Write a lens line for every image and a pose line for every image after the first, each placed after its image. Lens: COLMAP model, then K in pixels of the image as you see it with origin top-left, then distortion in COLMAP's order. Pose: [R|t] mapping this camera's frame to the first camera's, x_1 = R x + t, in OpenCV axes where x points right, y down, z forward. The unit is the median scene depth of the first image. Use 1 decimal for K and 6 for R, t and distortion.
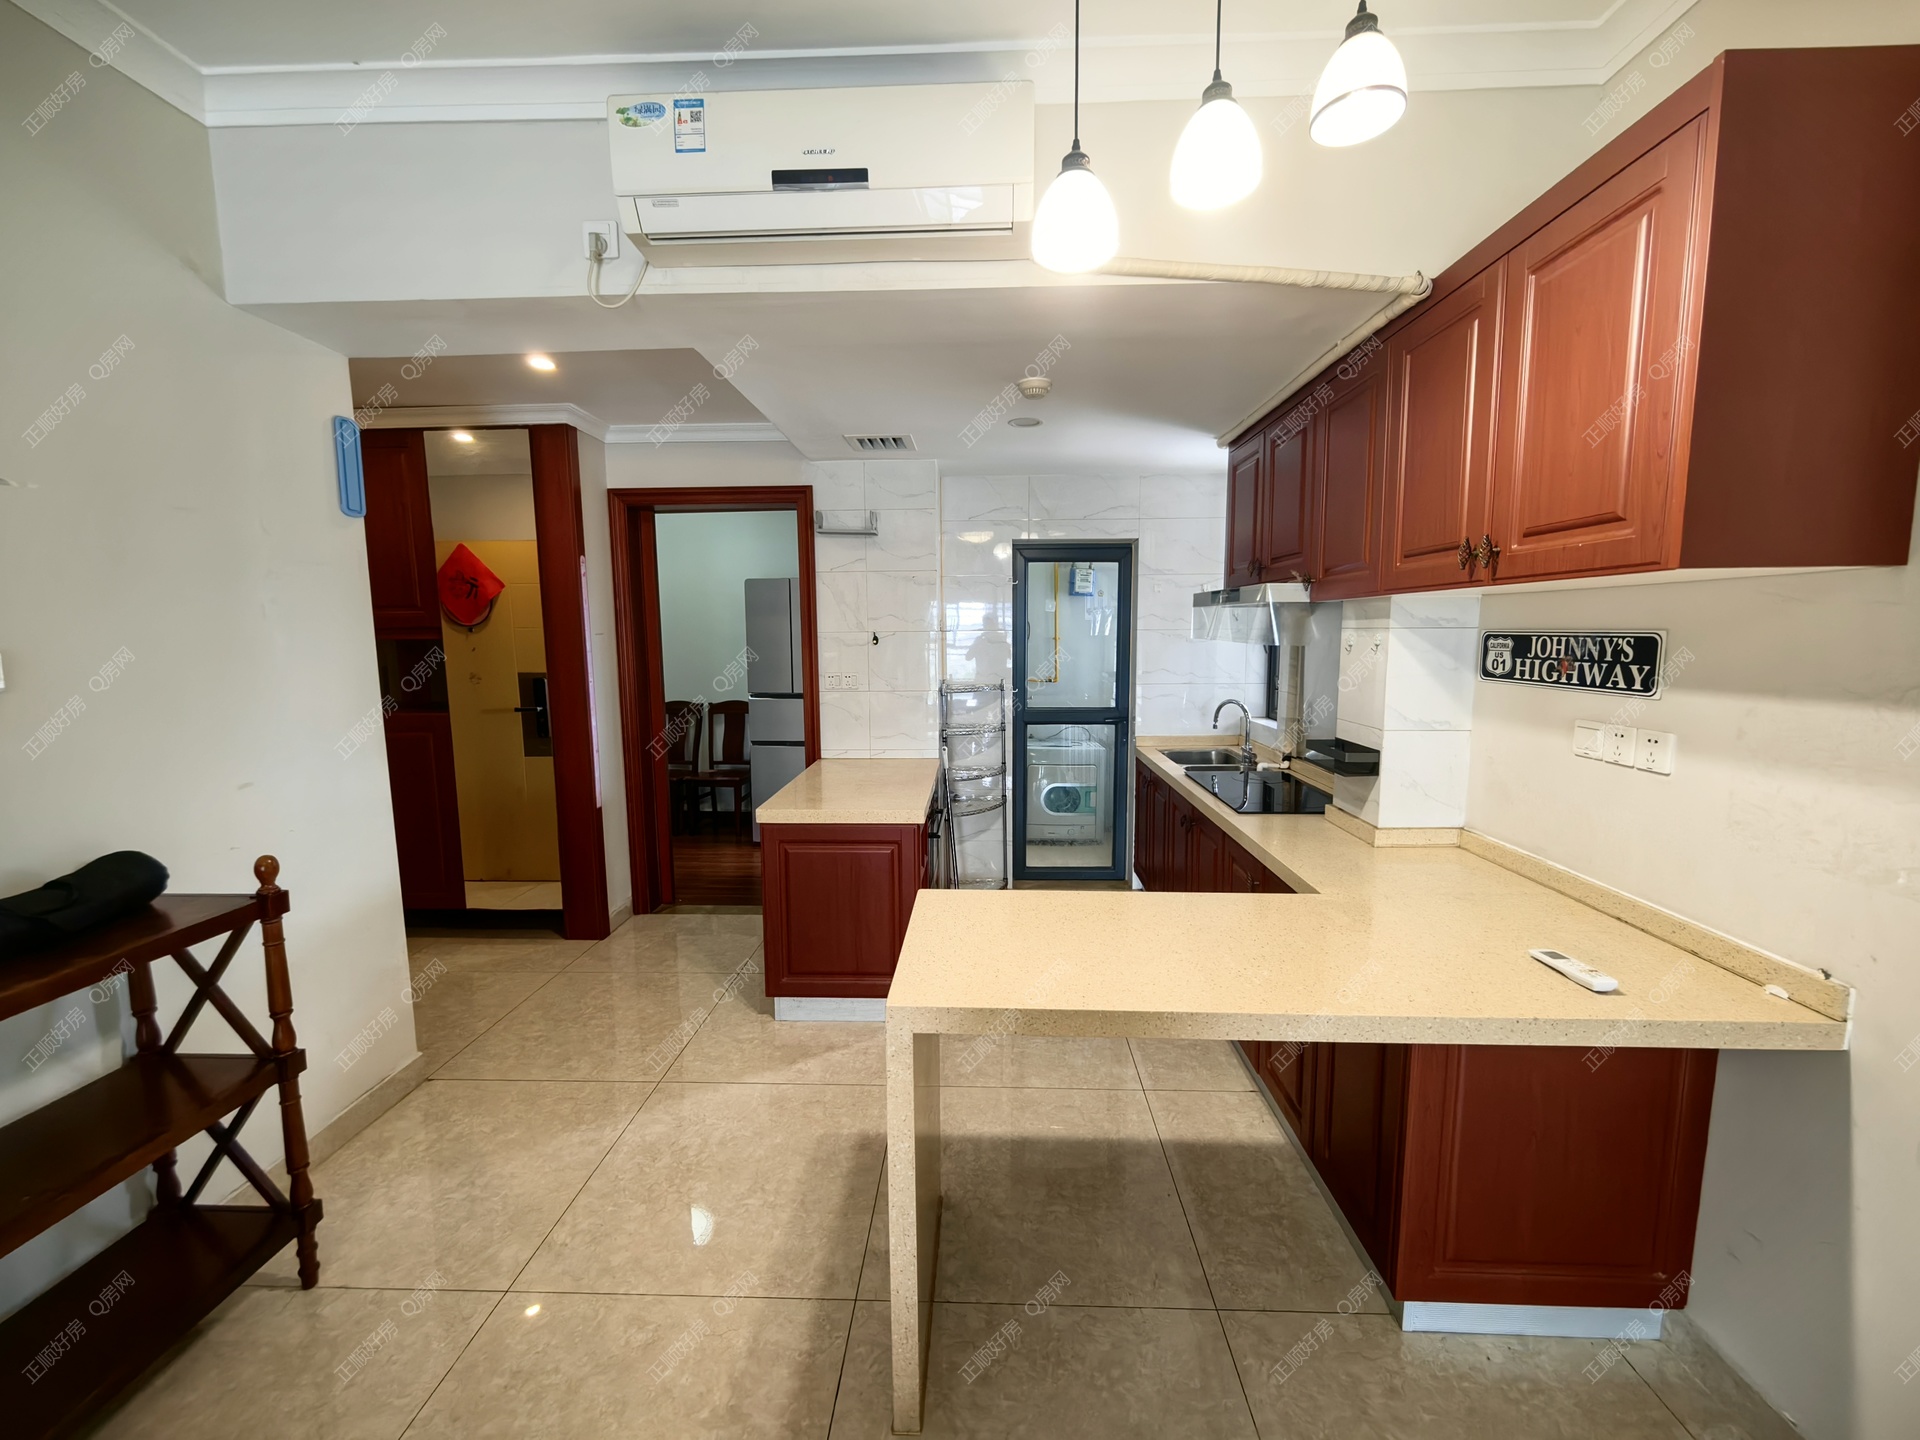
lens RADIAL K [[758.1, 0, 961.1], [0, 758.1, 716.1], [0, 0, 1]] dist [0.000544, -0.000014]
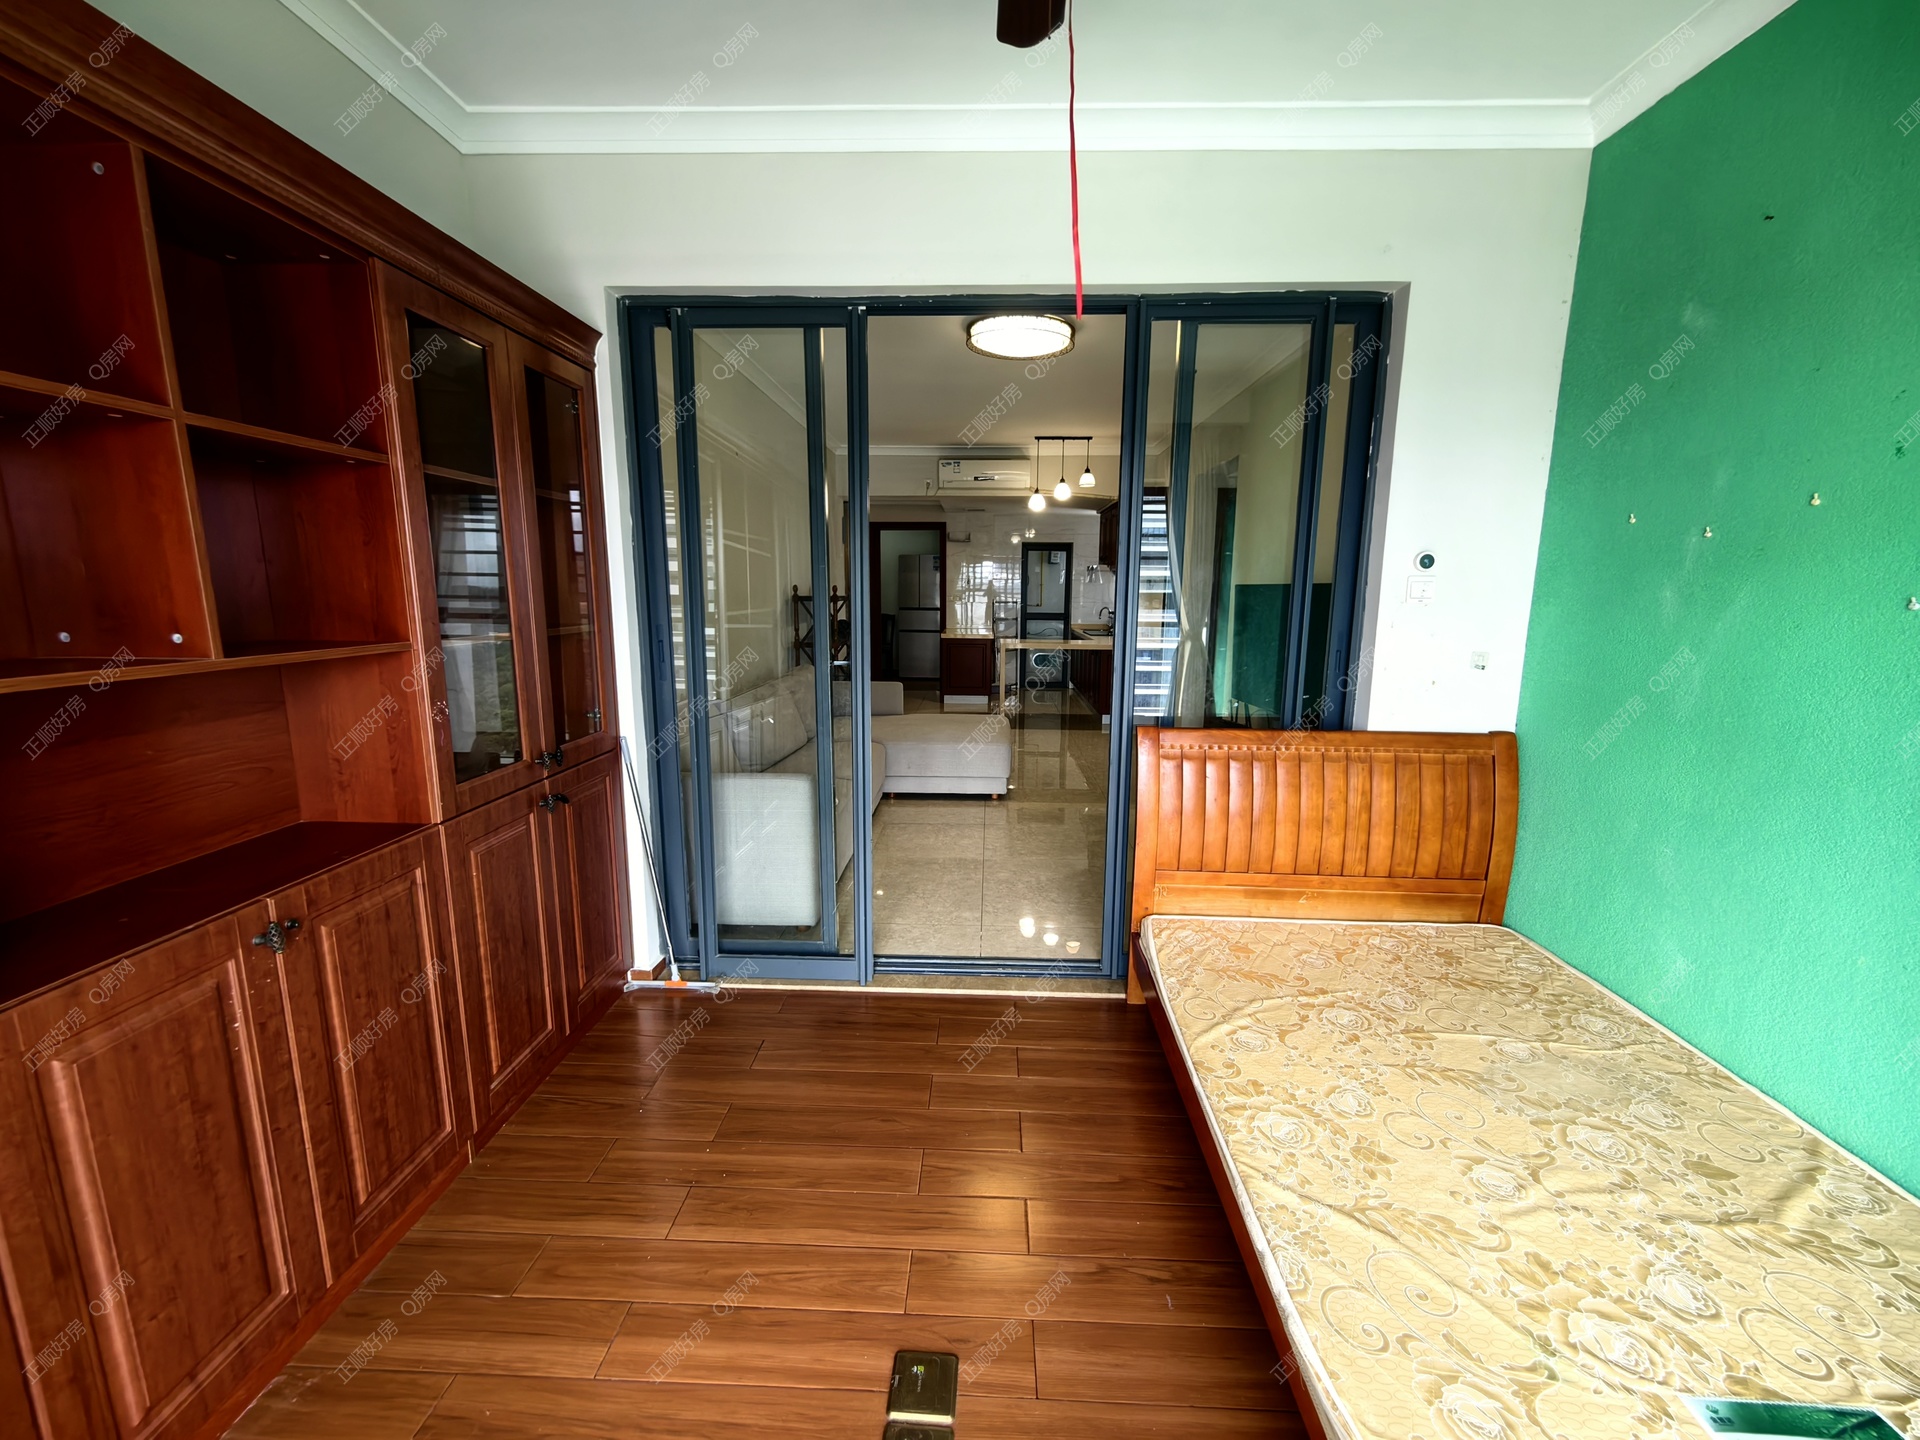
lens RADIAL K [[758.1, 0, 961.1], [0, 758.1, 716.1], [0, 0, 1]] dist [0.000544, -0.000014]
pose [[0.999914, 0.013025, 0.001203, -0.131939], [-0.013071, 0.998372, 0.055523, 0.204787], [-0.000478, -0.055533, 0.998457, -1.552343]]
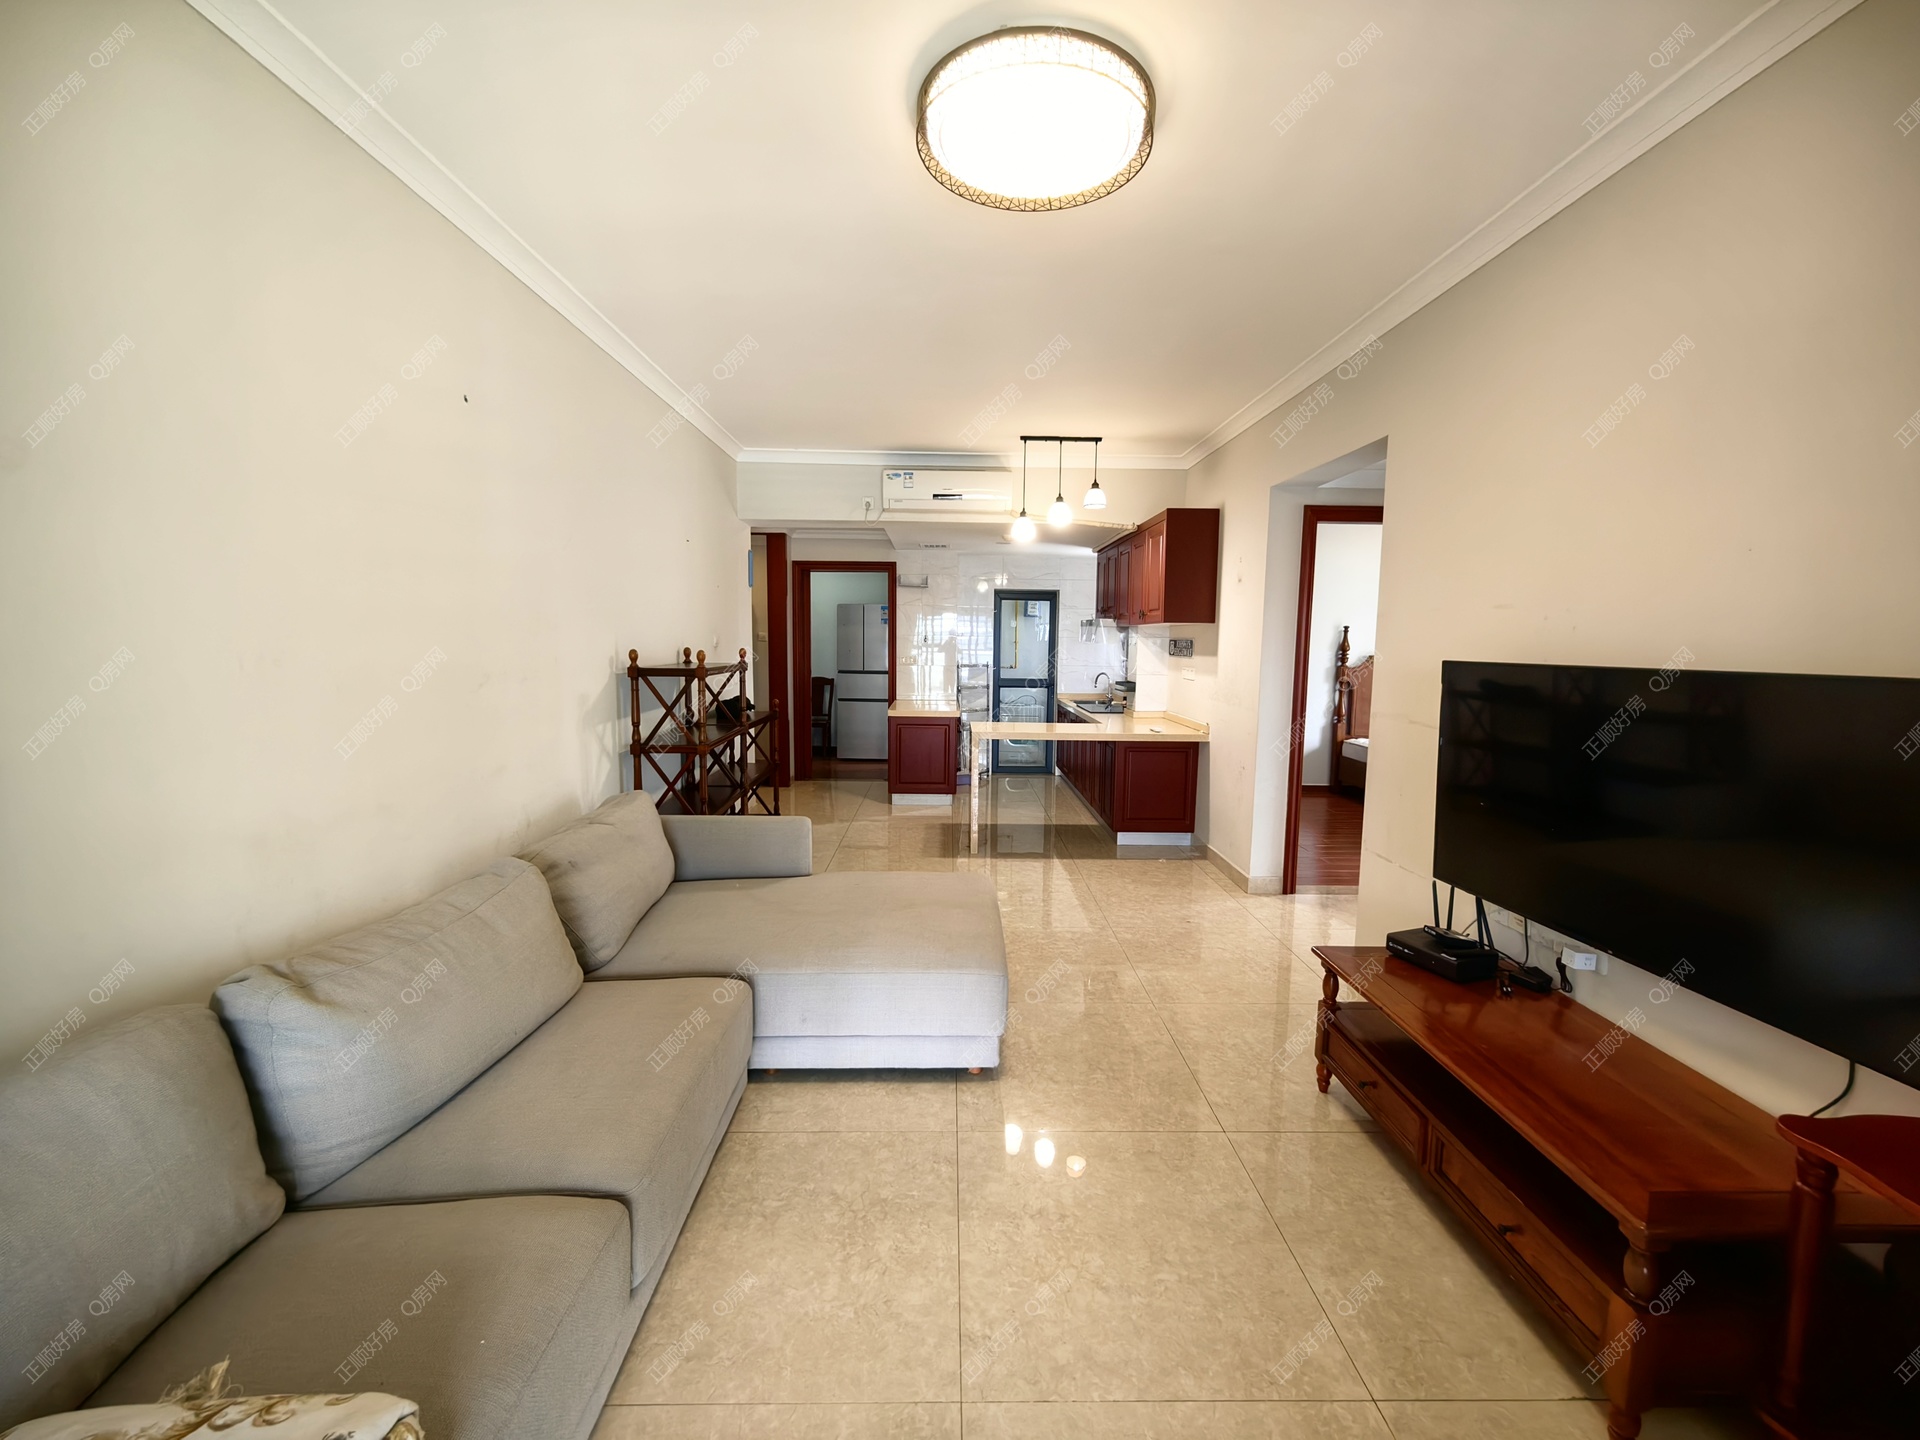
lens RADIAL K [[758.1, 0, 961.1], [0, 758.1, 716.1], [0, 0, 1]] dist [0.000544, -0.000014]
pose [[0.998382, 0.013114, 0.055326, -0.123528], [-0.012494, 0.999855, -0.011537, 0.116692], [-0.055469, 0.010827, 0.998402, -0.948289]]
